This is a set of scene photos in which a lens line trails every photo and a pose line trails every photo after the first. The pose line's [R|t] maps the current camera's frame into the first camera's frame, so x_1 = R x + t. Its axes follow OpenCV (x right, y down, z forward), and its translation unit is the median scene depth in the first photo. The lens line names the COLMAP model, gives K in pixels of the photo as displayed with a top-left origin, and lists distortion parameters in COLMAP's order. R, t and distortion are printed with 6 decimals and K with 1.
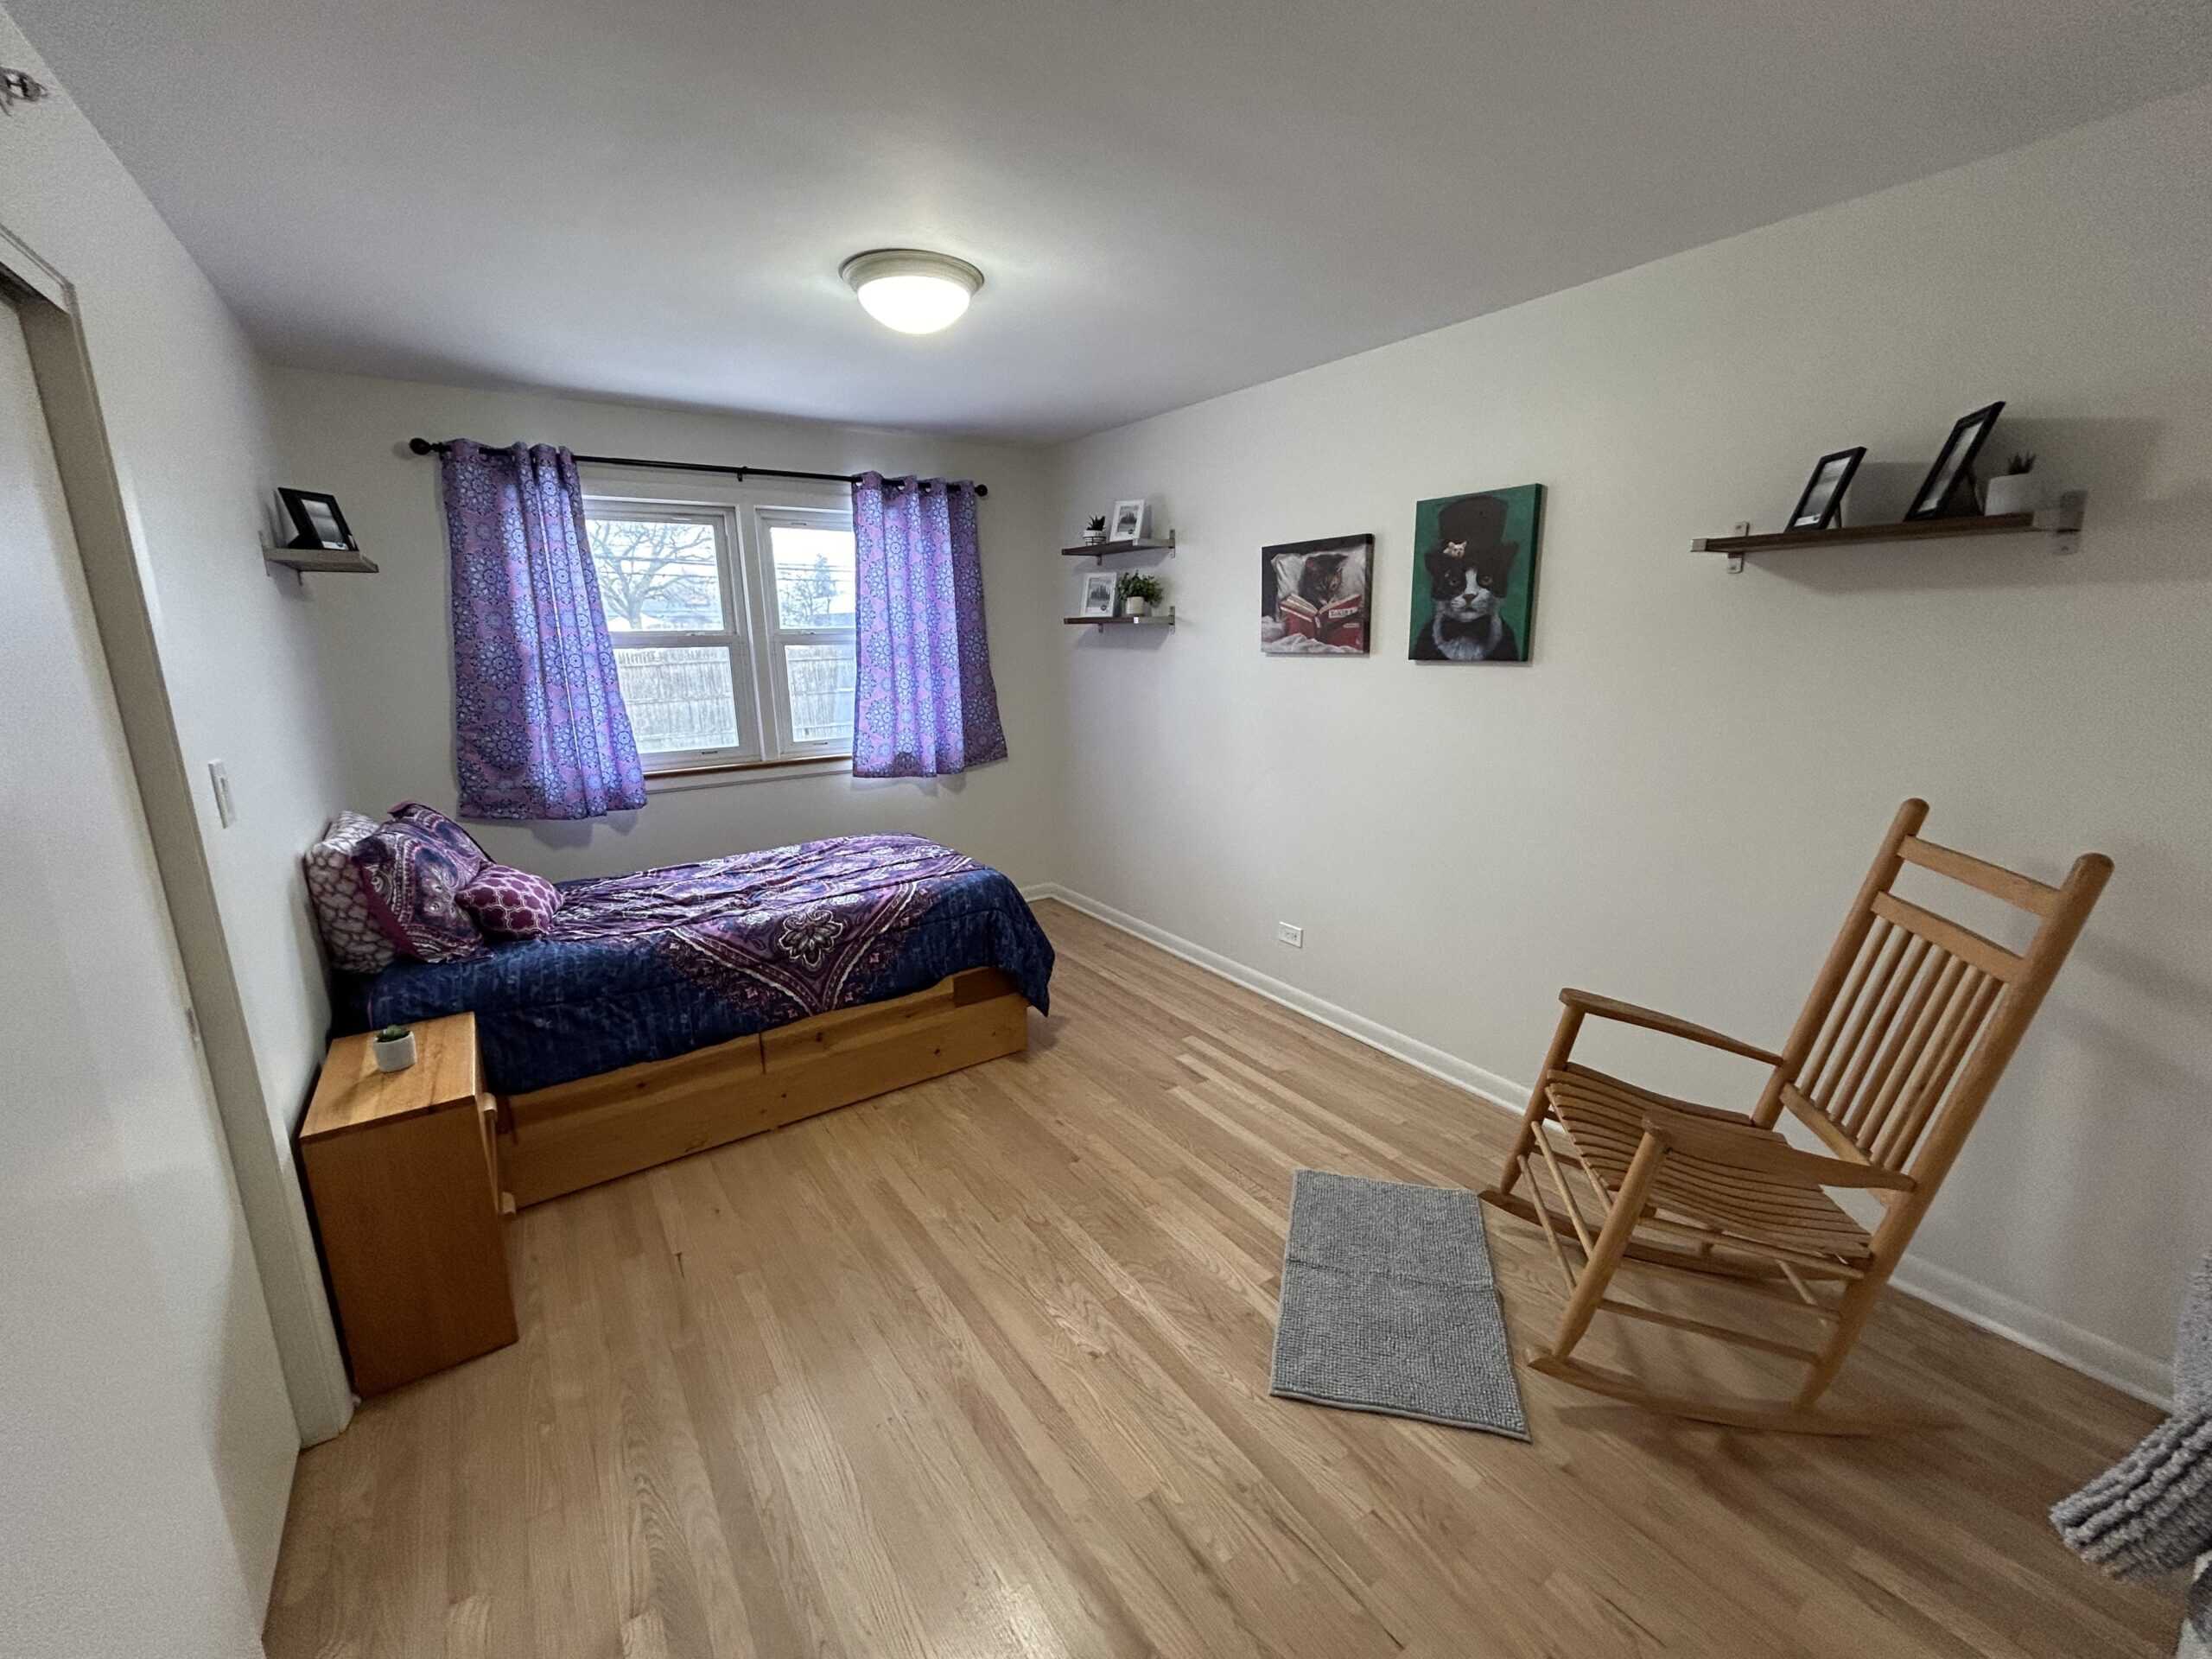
lens RADIAL K [[890.7, 0, 1123.9], [0, 890.7, 829.8], [0, 0, 1]] dist [-0.003164, 0.000924]
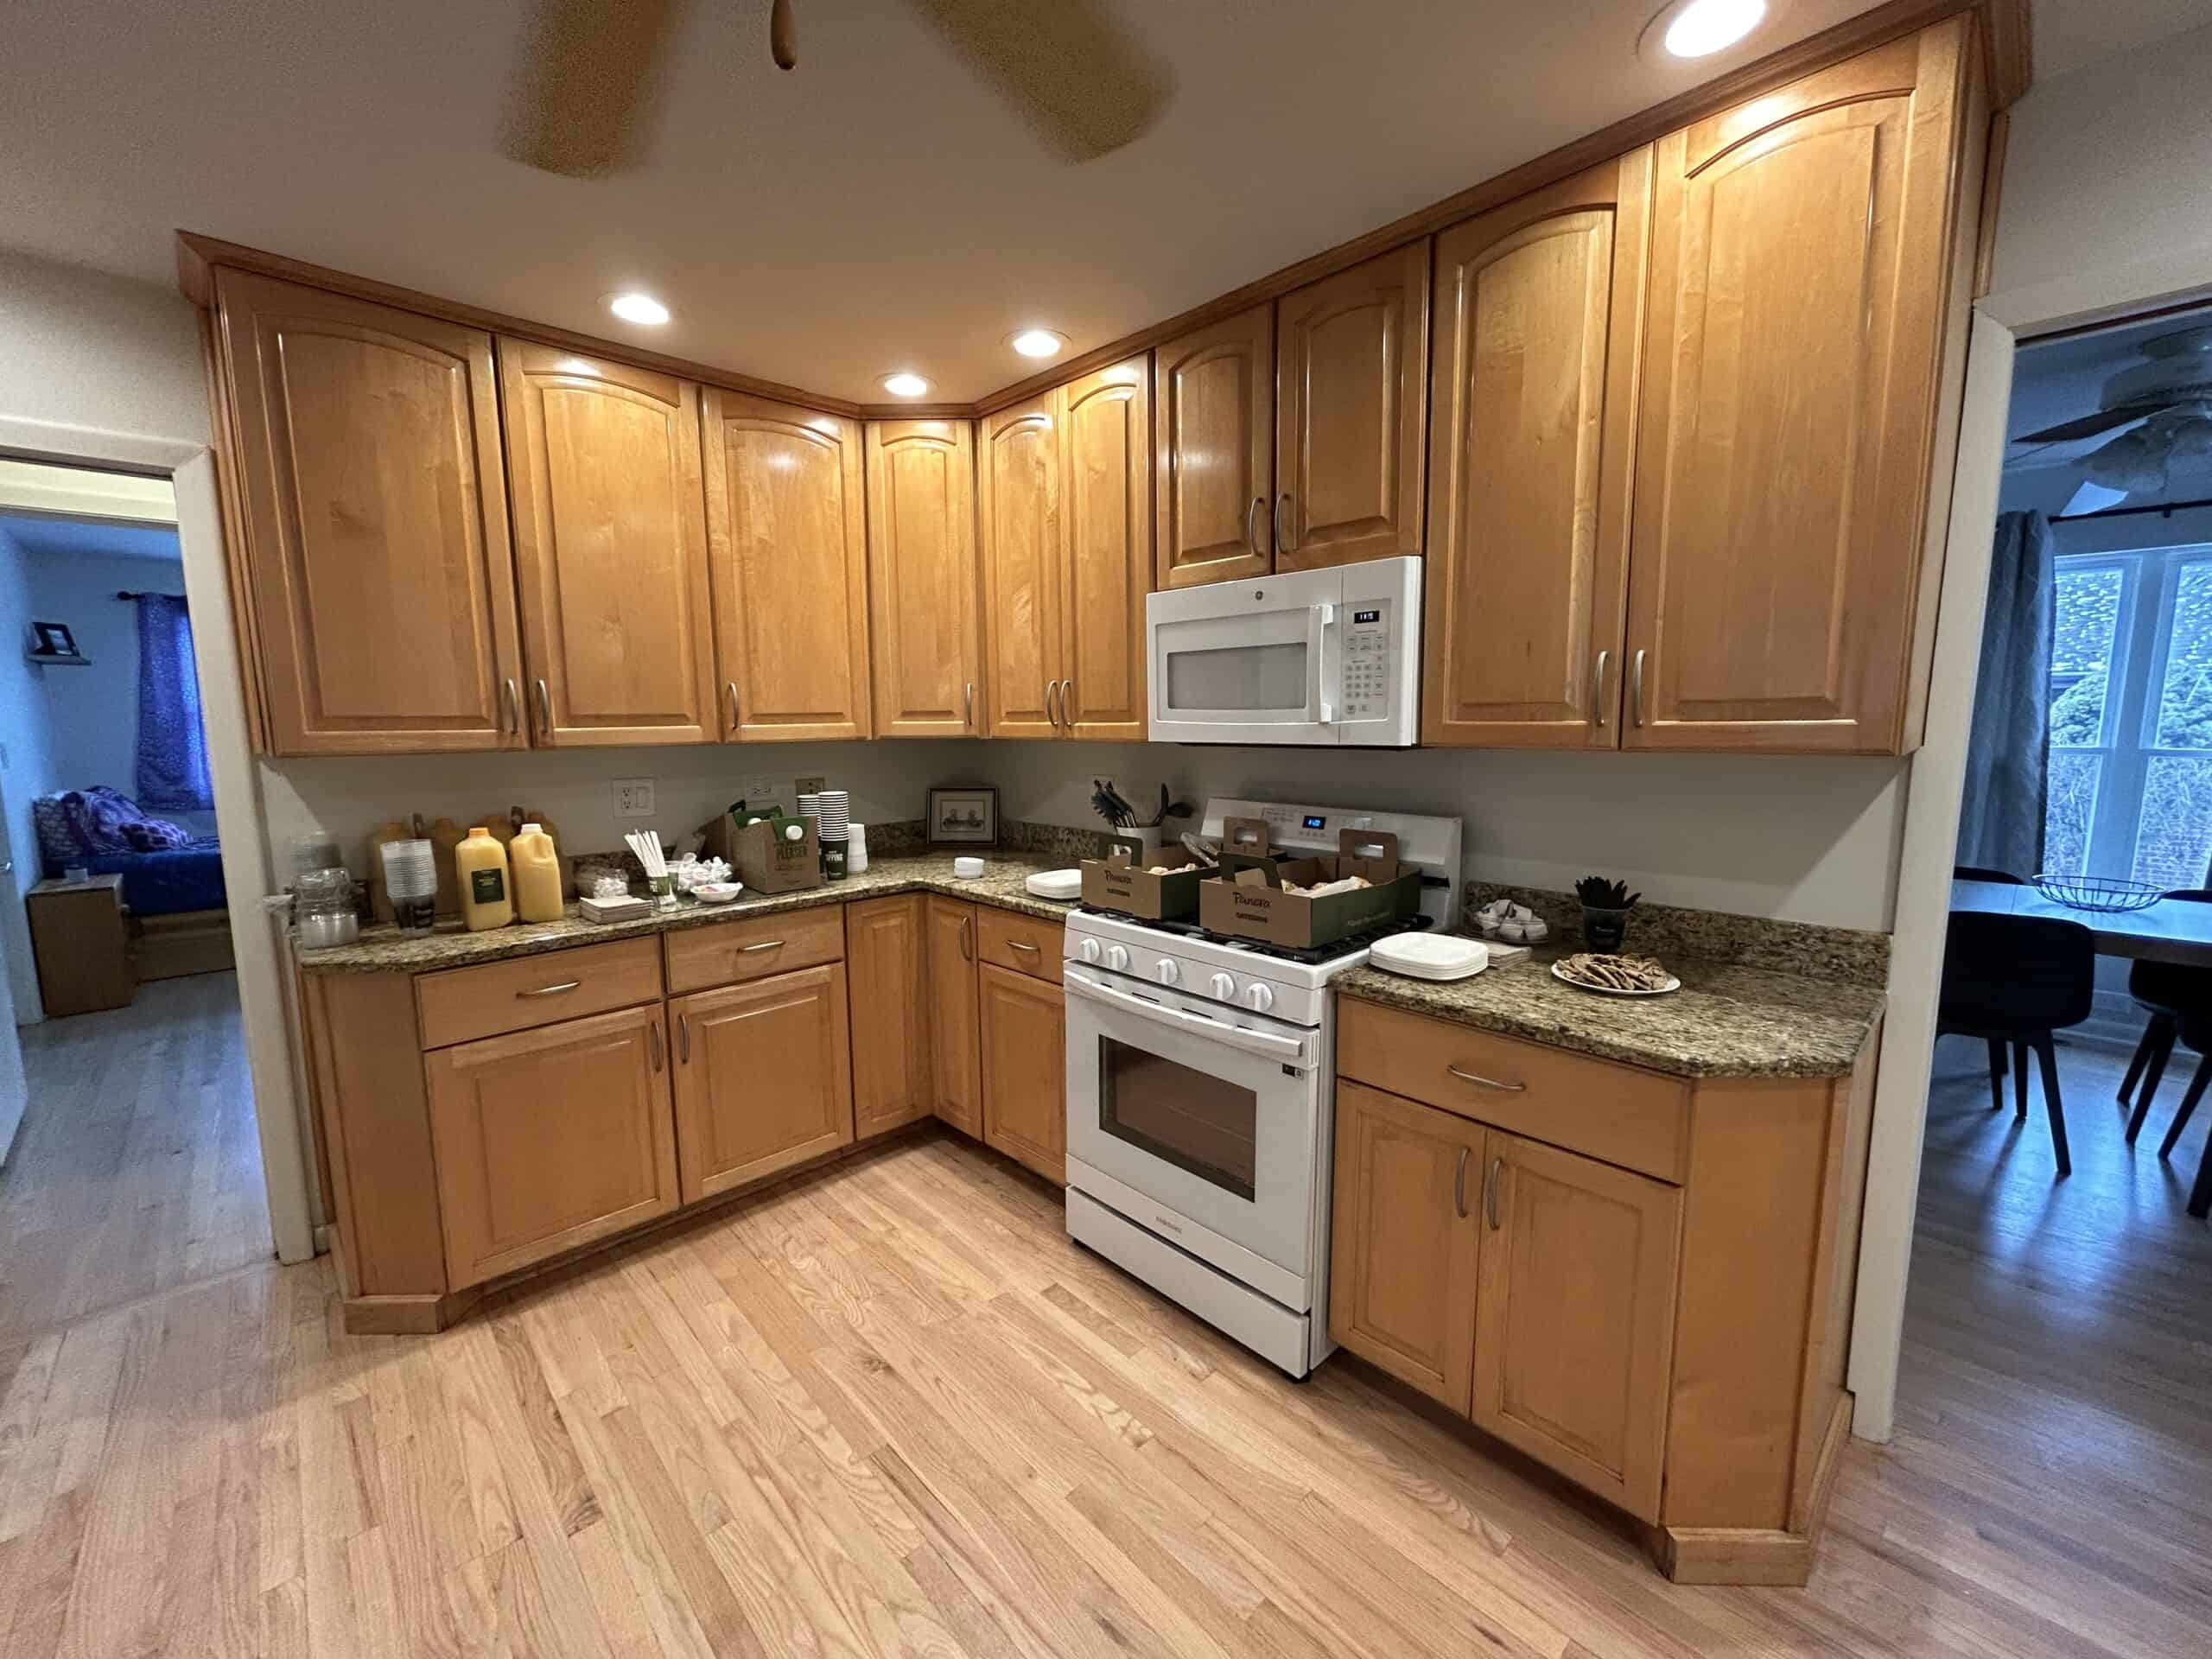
lens RADIAL K [[890.7, 0, 1093.6], [0, 890.7, 817.4], [0, 0, 1]] dist [-0.003164, 0.000924]
pose [[0.989465, -0.019148, 0.143503, 1.059894], [0.033852, 0.994338, -0.100731, 0.311516], [-0.140762, 0.104528, 0.984510, -1.198824]]
